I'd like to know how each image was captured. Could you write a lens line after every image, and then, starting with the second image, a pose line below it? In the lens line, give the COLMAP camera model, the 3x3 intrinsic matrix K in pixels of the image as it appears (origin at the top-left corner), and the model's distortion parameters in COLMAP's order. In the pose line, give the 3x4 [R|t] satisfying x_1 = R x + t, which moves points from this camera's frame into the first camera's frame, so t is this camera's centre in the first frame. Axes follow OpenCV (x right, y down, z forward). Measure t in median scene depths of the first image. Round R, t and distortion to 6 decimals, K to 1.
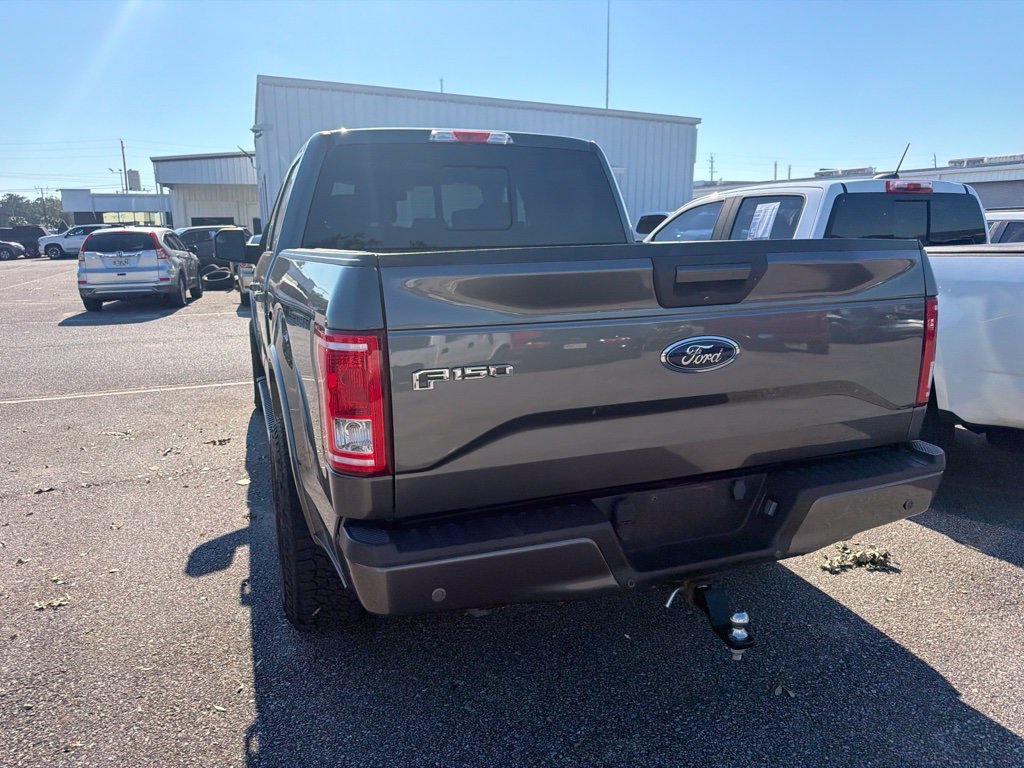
lens RADIAL K [[734.0, 0, 509.8], [0, 734.0, 386.6], [0, 0, 1]] dist [0.003369, -0.003473]
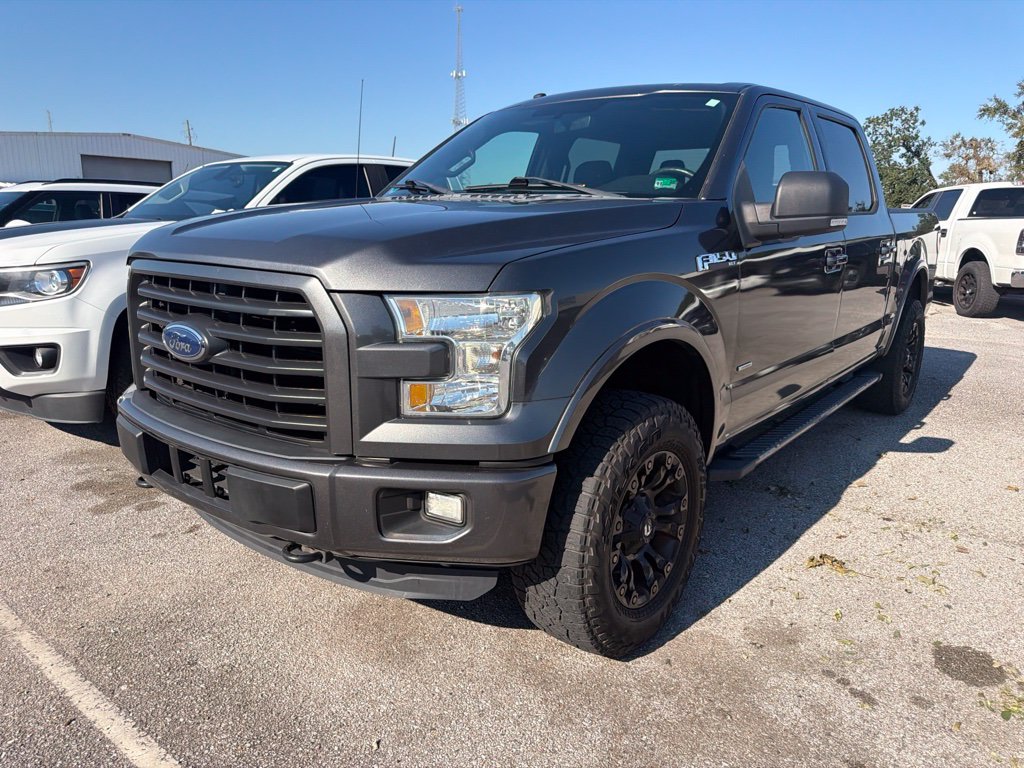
lens RADIAL K [[731.0, 0, 514.2], [0, 731.0, 385.5], [0, 0, 1]] dist [0.008273, -0.007340]
pose [[-0.514293, -0.188146, 0.836722, -0.907754], [0.170872, 0.933598, 0.314957, -0.338417], [-0.840420, 0.304953, -0.447994, 1.801897]]
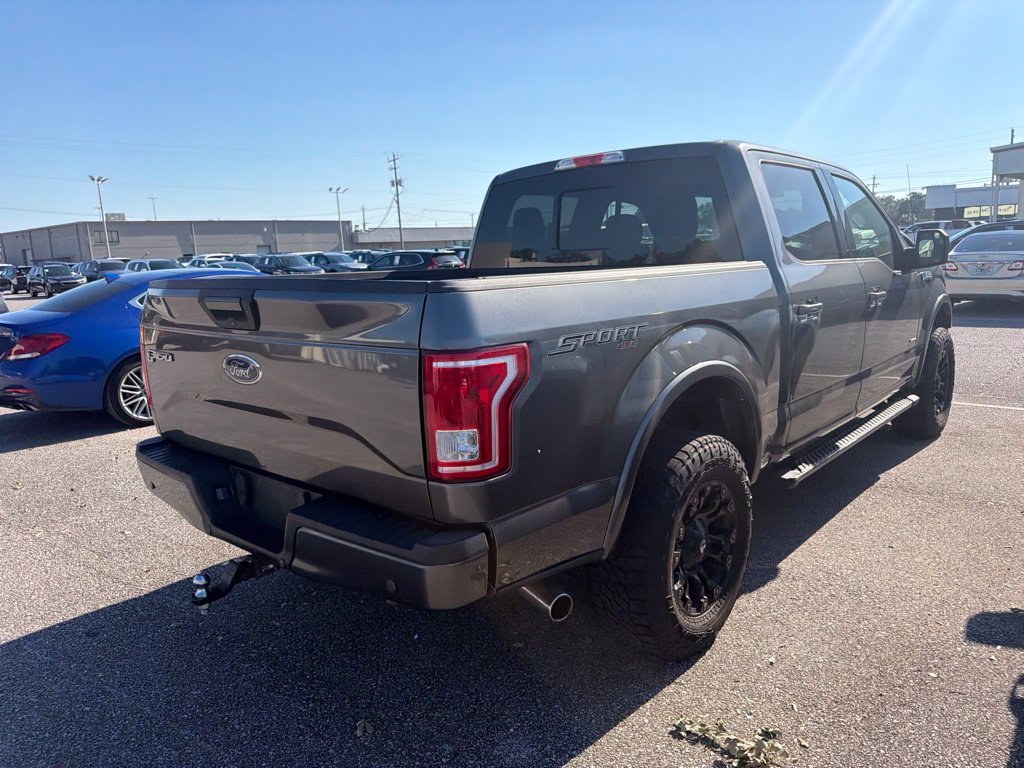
lens RADIAL K [[726.5, 0, 515.4], [0, 726.5, 379.9], [0, 0, 1]] dist [0.034712, -0.048828]
pose [[0.469118, 0.152941, -0.869792, 0.717827], [-0.153094, 0.984062, 0.090464, -0.096665], [0.869765, 0.090721, 0.485055, 0.376100]]
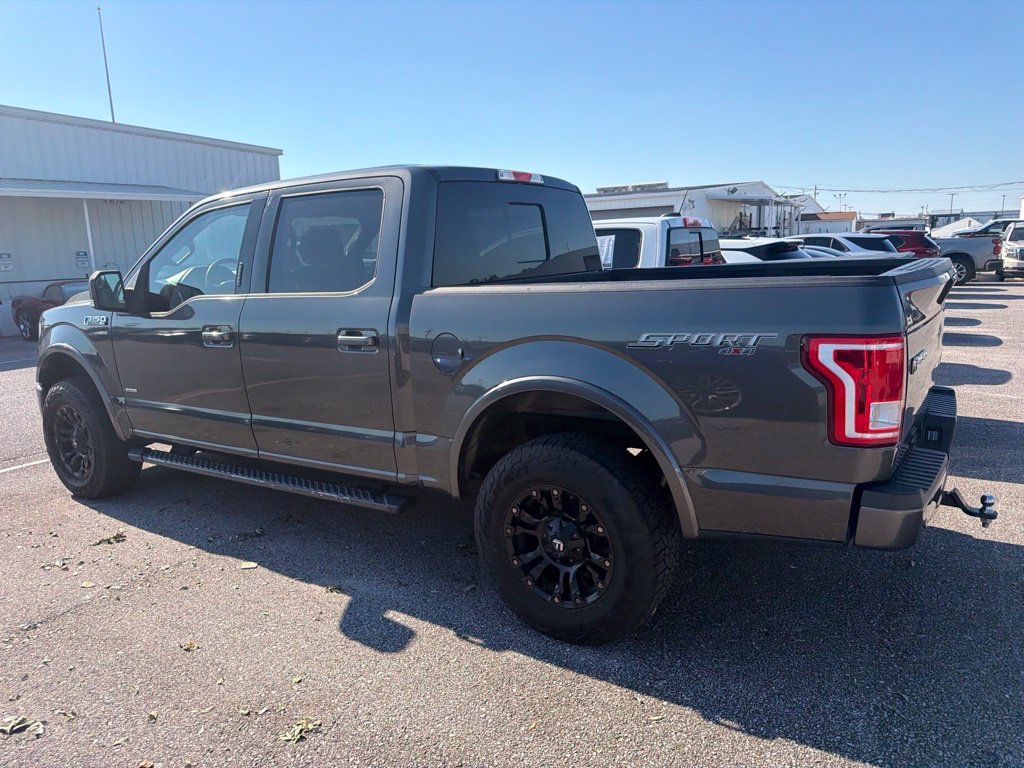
lens RADIAL K [[726.9, 0, 514.7], [0, 726.9, 390.8], [0, 0, 1]] dist [0.101407, -0.167815]
pose [[0.810112, -0.127522, 0.572239, -0.612114], [0.147192, 0.989035, 0.012025, -0.036031], [-0.567498, 0.074487, 0.819999, 0.122262]]
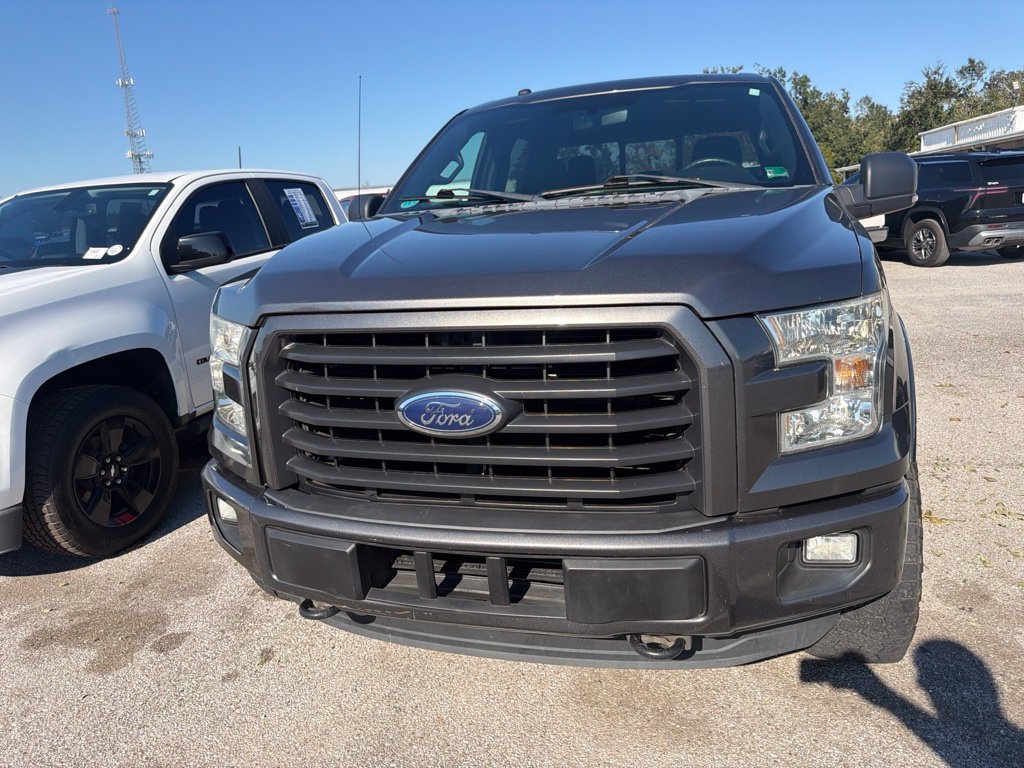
lens RADIAL K [[733.1, 0, 509.3], [0, 733.1, 379.7], [0, 0, 1]] dist [0.001545, -0.008346]
pose [[-0.790322, -0.071974, 0.608450, -0.621831], [0.201673, 0.907177, 0.369266, -0.395837], [-0.578549, 0.414547, -0.702447, 1.996861]]
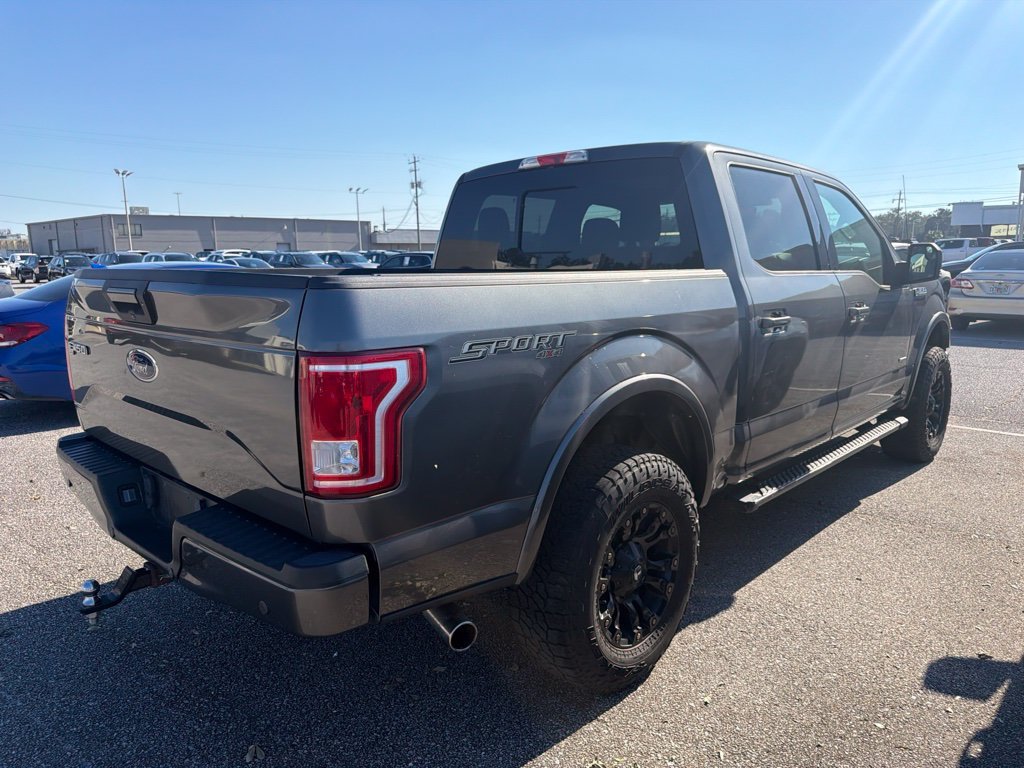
lens RADIAL K [[725.9, 0, 506.6], [0, 725.9, 379.8], [0, 0, 1]] dist [0.041850, -0.059090]
pose [[0.435012, 0.163434, -0.885468, 0.715520], [-0.185472, 0.978565, 0.089499, -0.108160], [0.881116, 0.125296, 0.456000, 0.458150]]
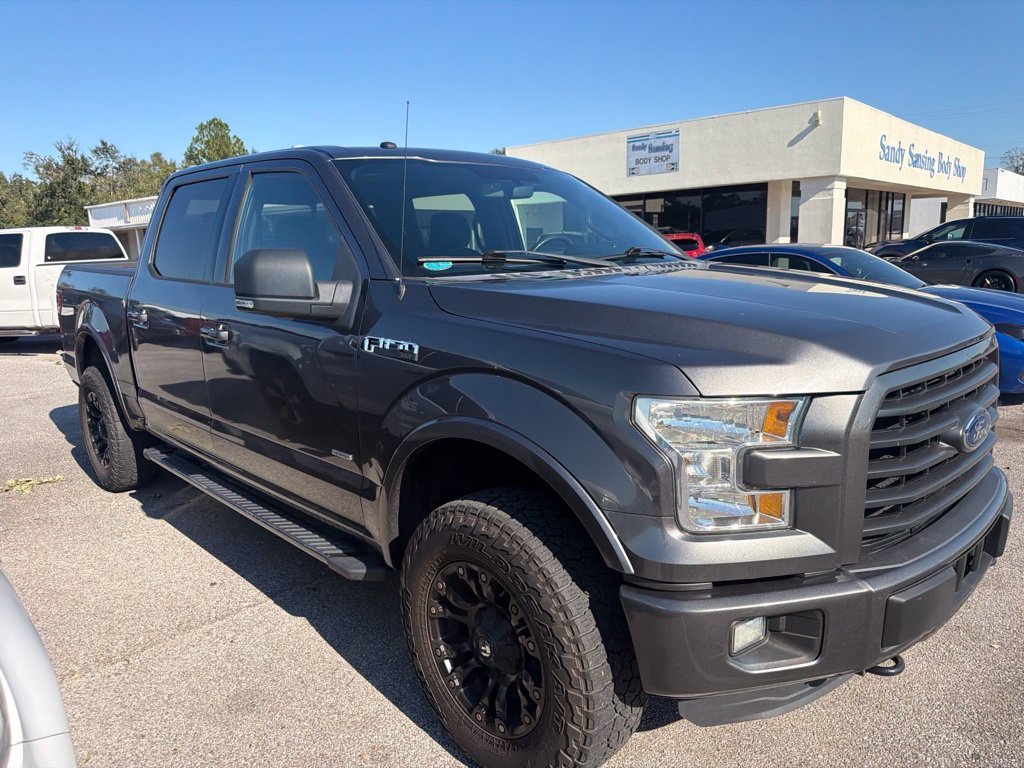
lens RADIAL K [[727.5, 0, 513.1], [0, 727.5, 386.9], [0, 0, 1]] dist [0.022194, -0.027650]
pose [[-0.918611, 0.113495, -0.378515, 0.089319], [-0.043425, 0.923074, 0.382164, -0.443513], [0.392771, 0.367497, -0.843017, 2.031406]]
